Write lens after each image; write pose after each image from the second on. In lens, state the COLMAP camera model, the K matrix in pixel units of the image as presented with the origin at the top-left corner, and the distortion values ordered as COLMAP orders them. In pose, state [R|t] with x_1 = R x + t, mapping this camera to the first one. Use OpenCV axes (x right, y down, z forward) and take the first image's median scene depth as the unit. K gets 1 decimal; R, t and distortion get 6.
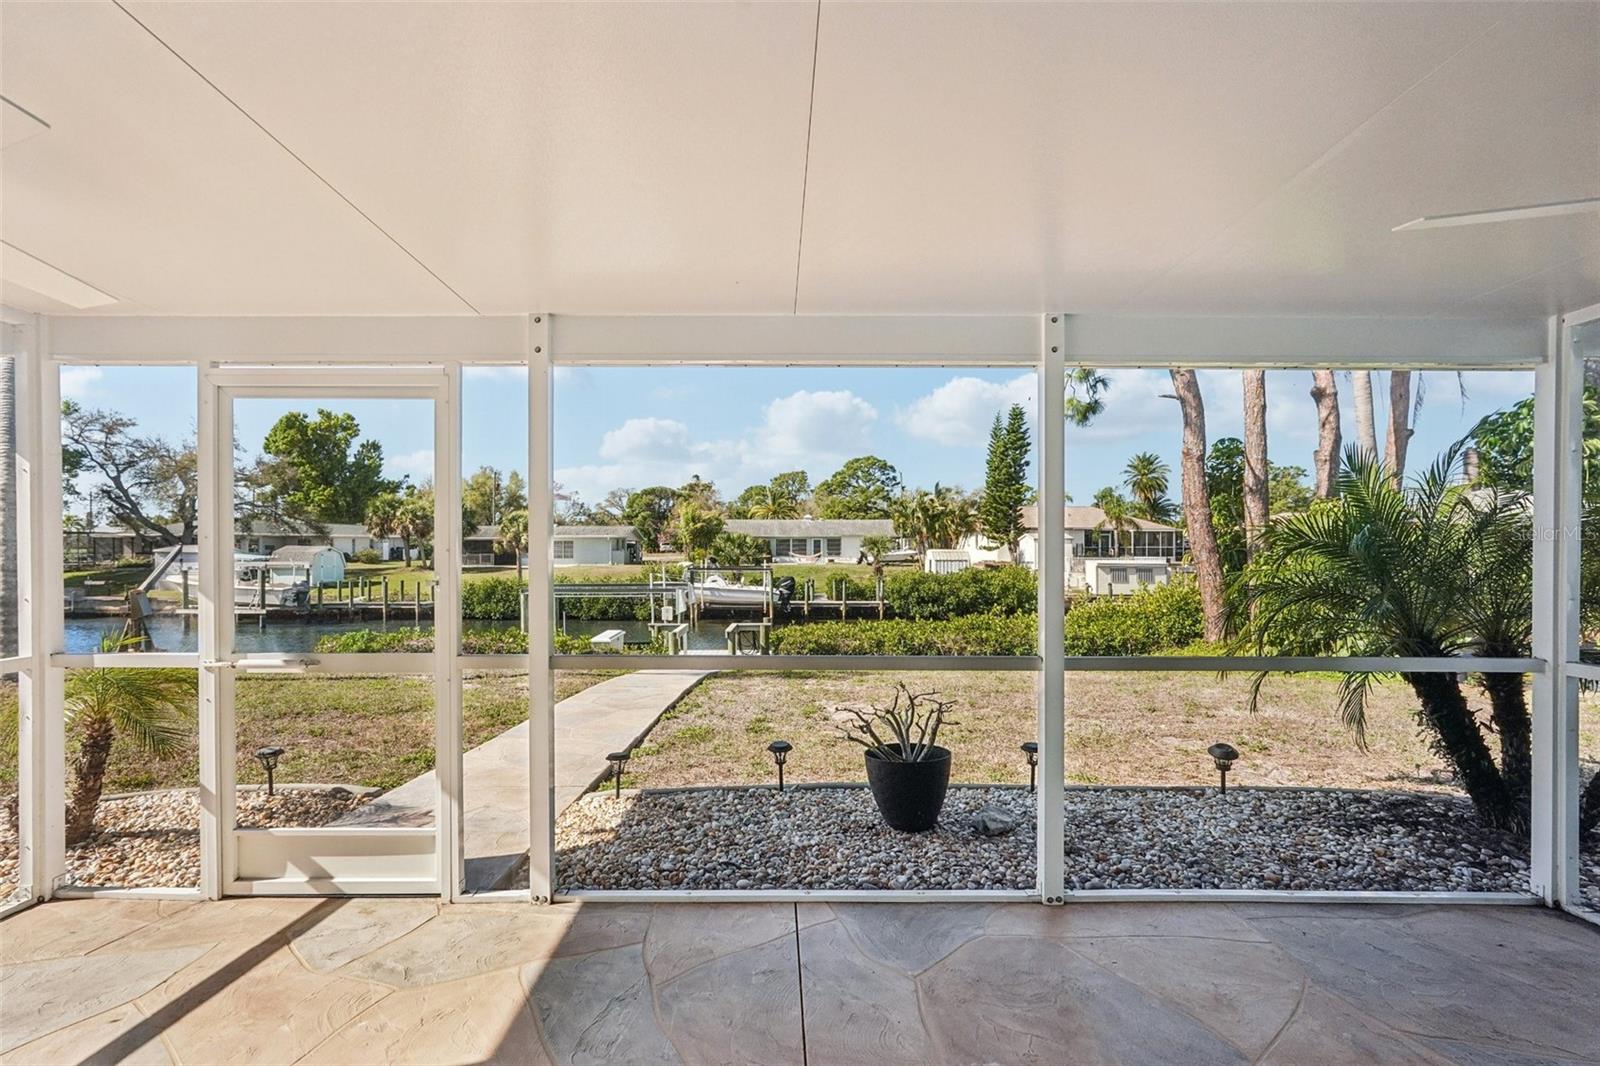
lens RADIAL K [[712.6, 0, 777.2], [0, 712.6, 564.0], [0, 0, 1]] dist [-0.002188, 0.001149]
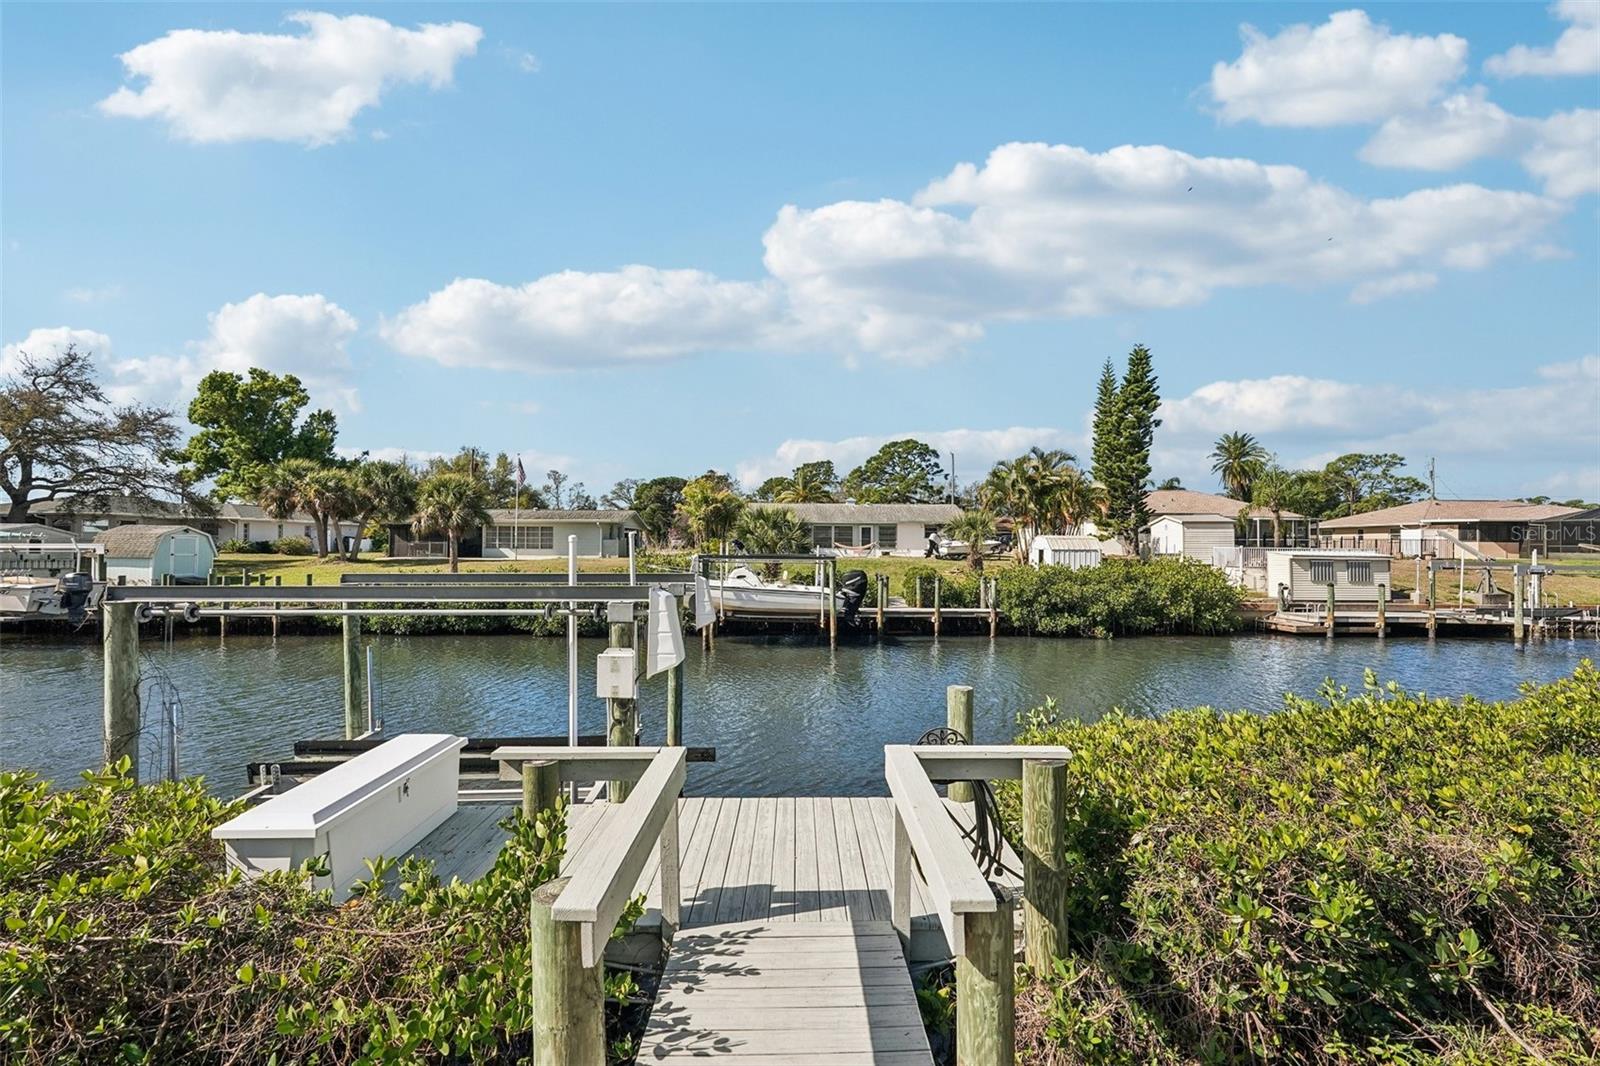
lens RADIAL K [[712.6, 0, 808.0], [0, 712.6, 532.1], [0, 0, 1]] dist [-0.002188, 0.001149]
pose [[0.999700, 0.006440, 0.023649, -0.033977], [-0.005346, 0.998926, -0.046022, 0.010056], [-0.023920, 0.045882, 0.998660, 0.283938]]
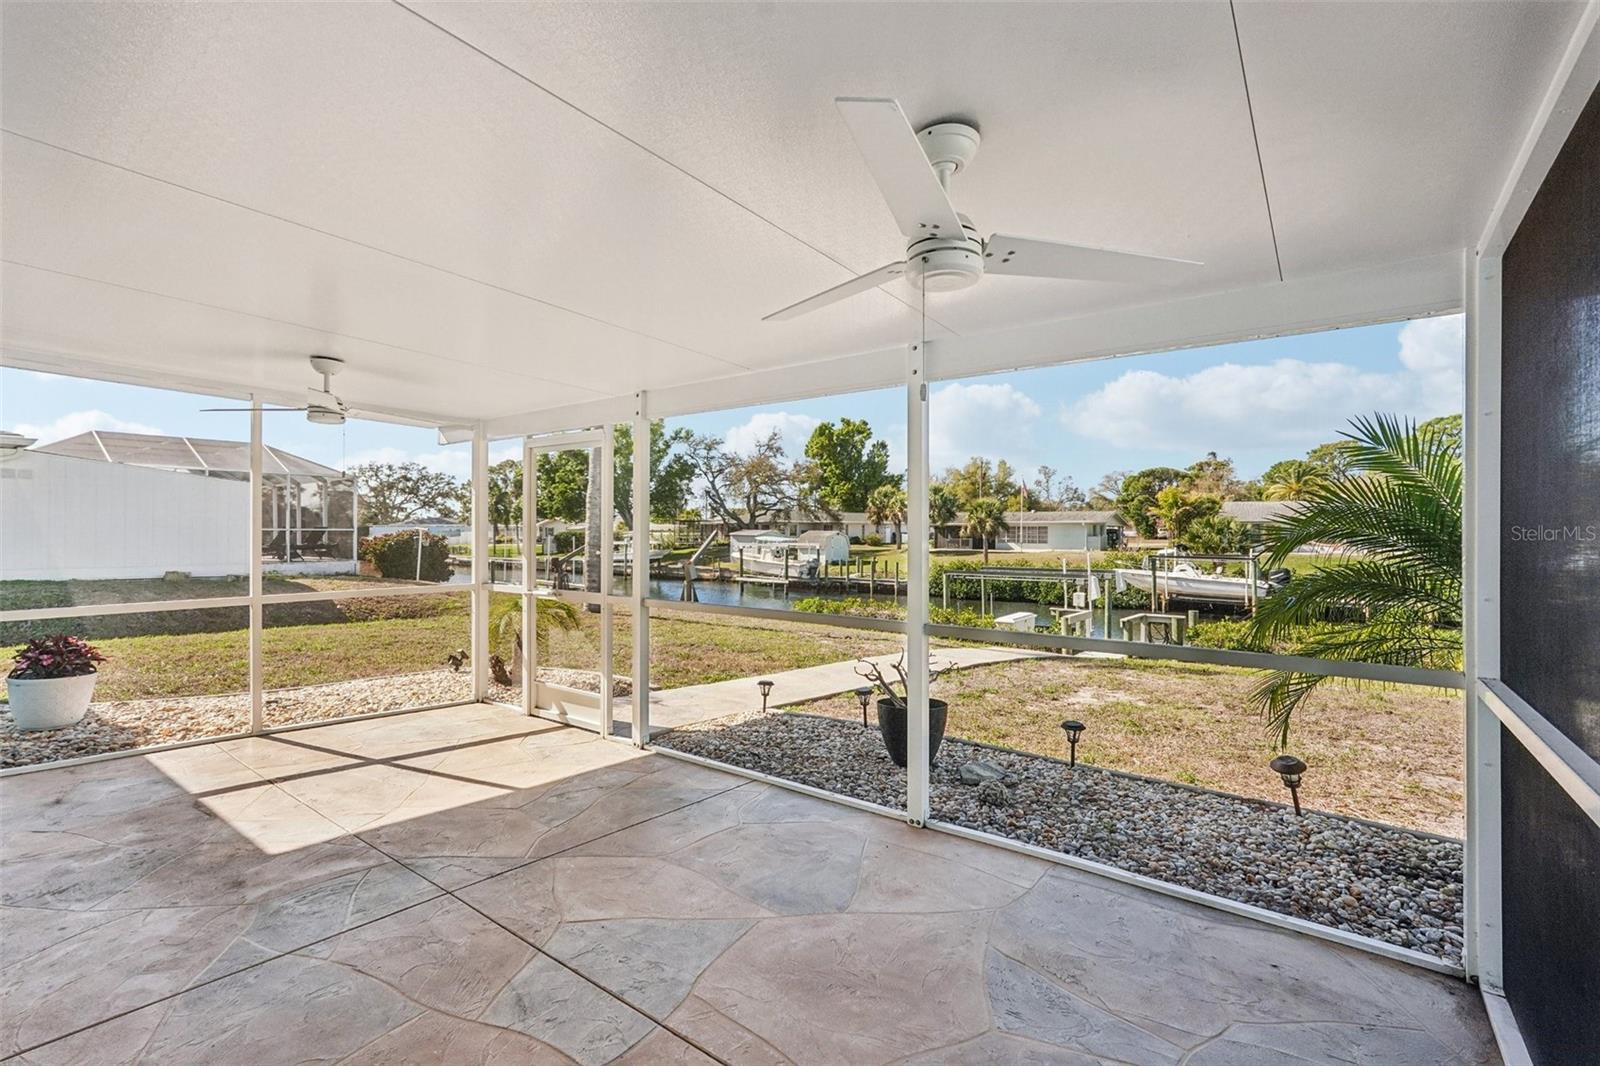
lens RADIAL K [[712.6, 0, 808.3], [0, 712.6, 527.9], [0, 0, 1]] dist [-0.002188, 0.001149]
pose [[0.803853, -0.000363, -0.594828, 0.052040], [-0.017664, 0.999544, -0.024482, 0.000222], [0.594566, 0.030187, 0.803480, -0.005318]]
